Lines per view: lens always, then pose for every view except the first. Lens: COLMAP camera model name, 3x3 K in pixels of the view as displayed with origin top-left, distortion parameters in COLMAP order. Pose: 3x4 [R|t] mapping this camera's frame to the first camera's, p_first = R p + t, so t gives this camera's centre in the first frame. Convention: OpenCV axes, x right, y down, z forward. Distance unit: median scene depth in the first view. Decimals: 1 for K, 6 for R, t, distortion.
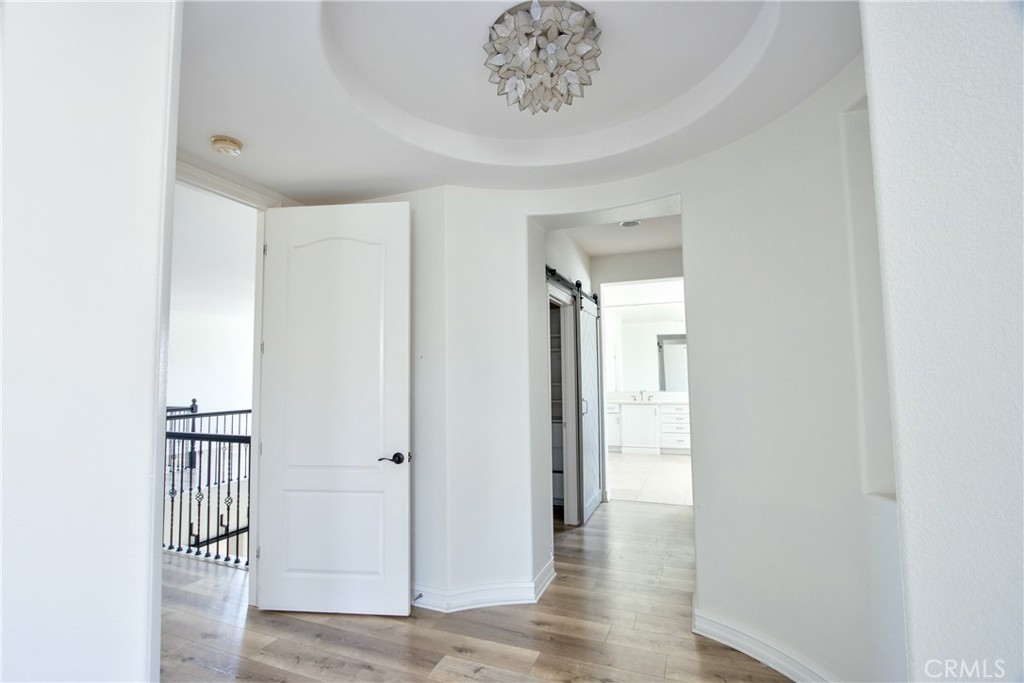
lens RADIAL K [[479.2, 0, 504.7], [0, 479.2, 341.4], [0, 0, 1]] dist [-0.015467, 0.000023]
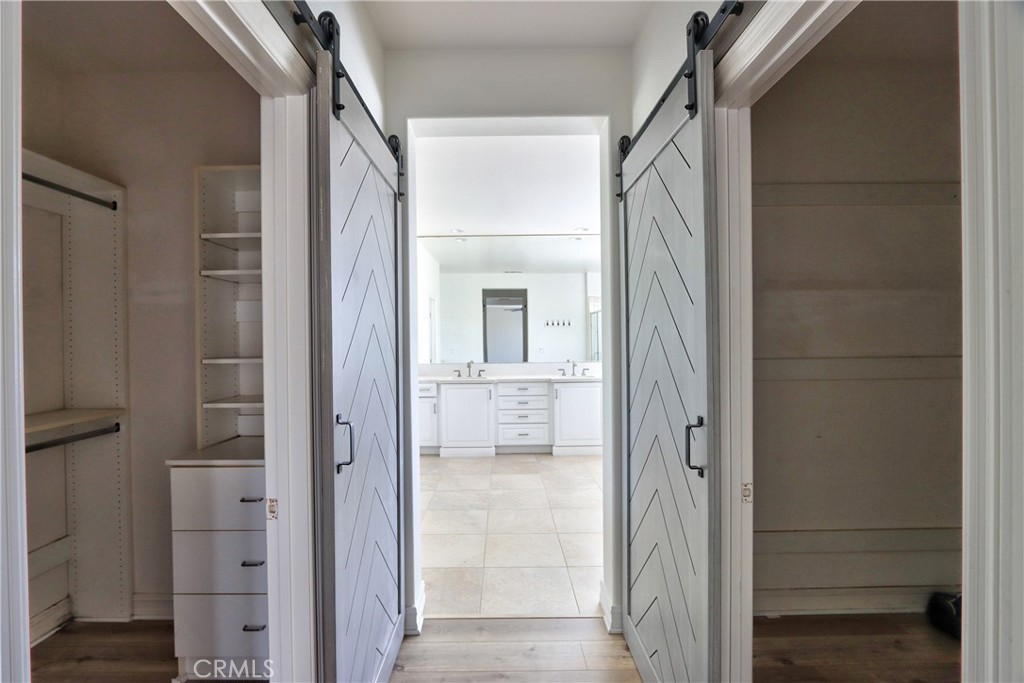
lens RADIAL K [[479.2, 0, 504.7], [0, 479.2, 341.4], [0, 0, 1]] dist [-0.015467, 0.000023]
pose [[0.925792, -0.002683, 0.378024, 0.100451], [-0.024314, 0.997482, 0.066626, 0.035293], [-0.377250, -0.070873, 0.923395, 0.472014]]
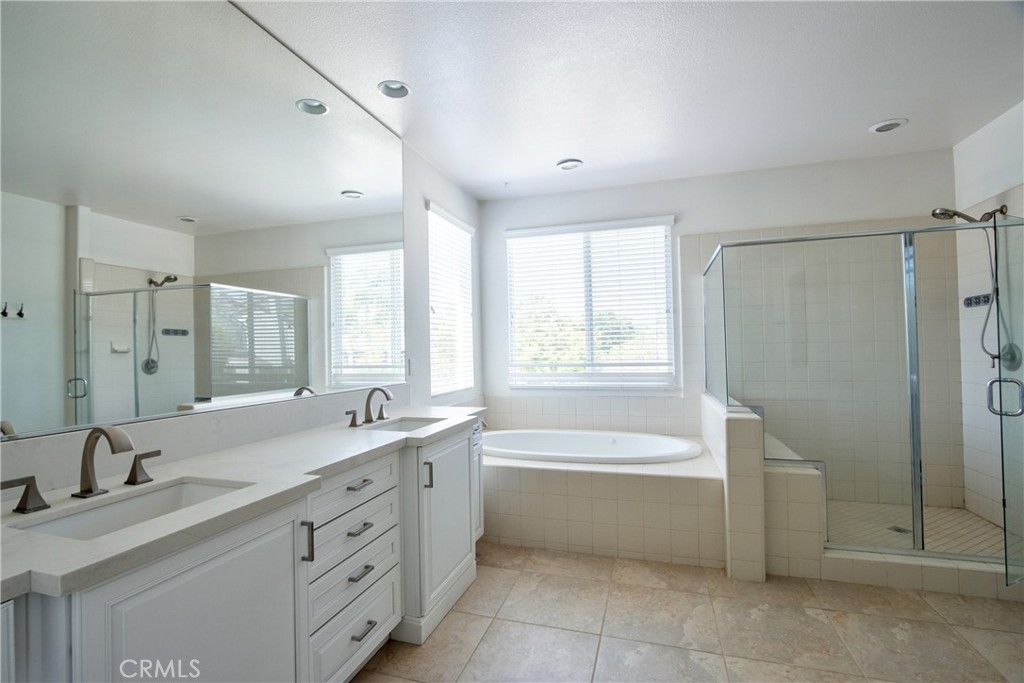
lens RADIAL K [[479.2, 0, 504.7], [0, 479.2, 341.4], [0, 0, 1]] dist [-0.015467, 0.000023]
pose [[-0.084541, 0.028716, 0.996006, 0.176488], [-0.049559, 0.998226, -0.032987, 0.100287], [-0.995187, -0.052150, -0.082968, 1.192137]]
